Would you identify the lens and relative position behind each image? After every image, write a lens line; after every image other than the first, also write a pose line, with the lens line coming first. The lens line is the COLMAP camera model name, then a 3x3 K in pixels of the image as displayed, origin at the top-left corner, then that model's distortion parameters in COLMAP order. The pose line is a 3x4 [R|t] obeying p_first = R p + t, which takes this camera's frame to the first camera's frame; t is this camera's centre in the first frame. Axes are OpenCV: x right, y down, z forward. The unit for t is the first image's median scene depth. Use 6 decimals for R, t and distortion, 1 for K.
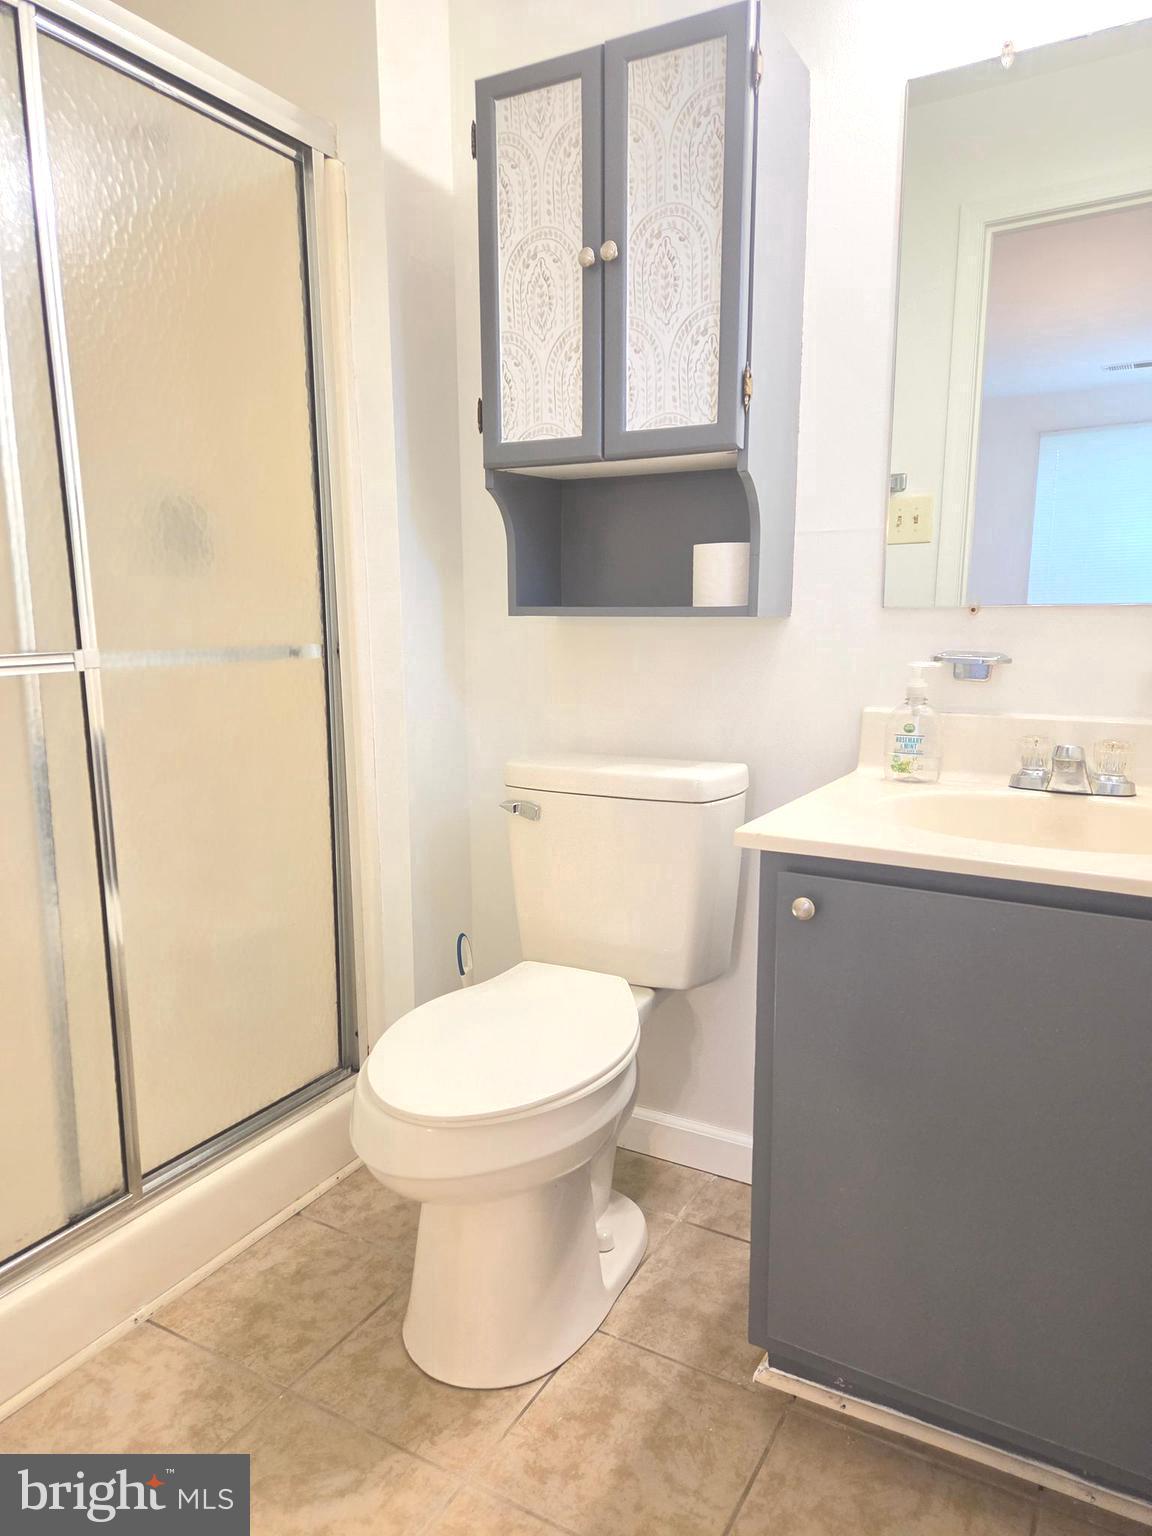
lens RADIAL K [[1035.8, 0, 575.9], [0, 1035.8, 767.1], [0, 0, 1]] dist [0.057907, -0.042221]
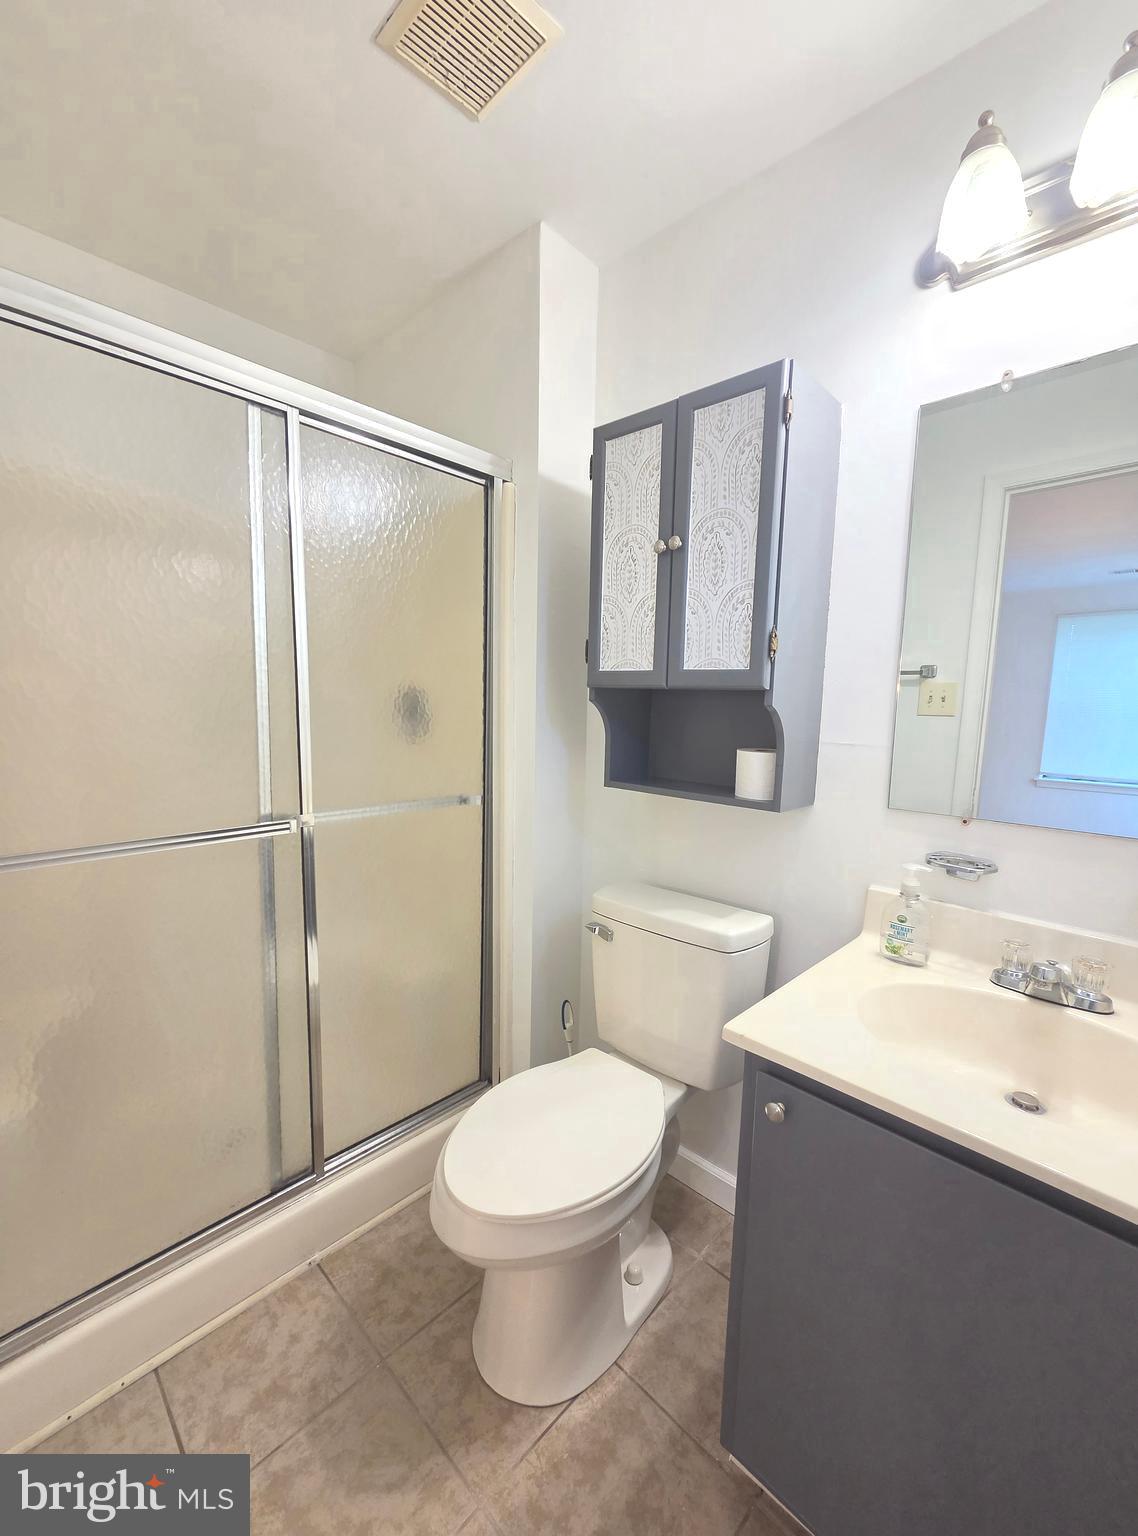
lens RADIAL K [[630.5, 0, 574.1], [0, 630.5, 768.9], [0, 0, 1]] dist [-0.005358, 0.006665]
pose [[0.969844, 0.054505, -0.237552, 0.113760], [-0.065880, 0.997017, -0.040205, -0.155421], [0.234652, 0.054642, 0.970542, 0.187255]]
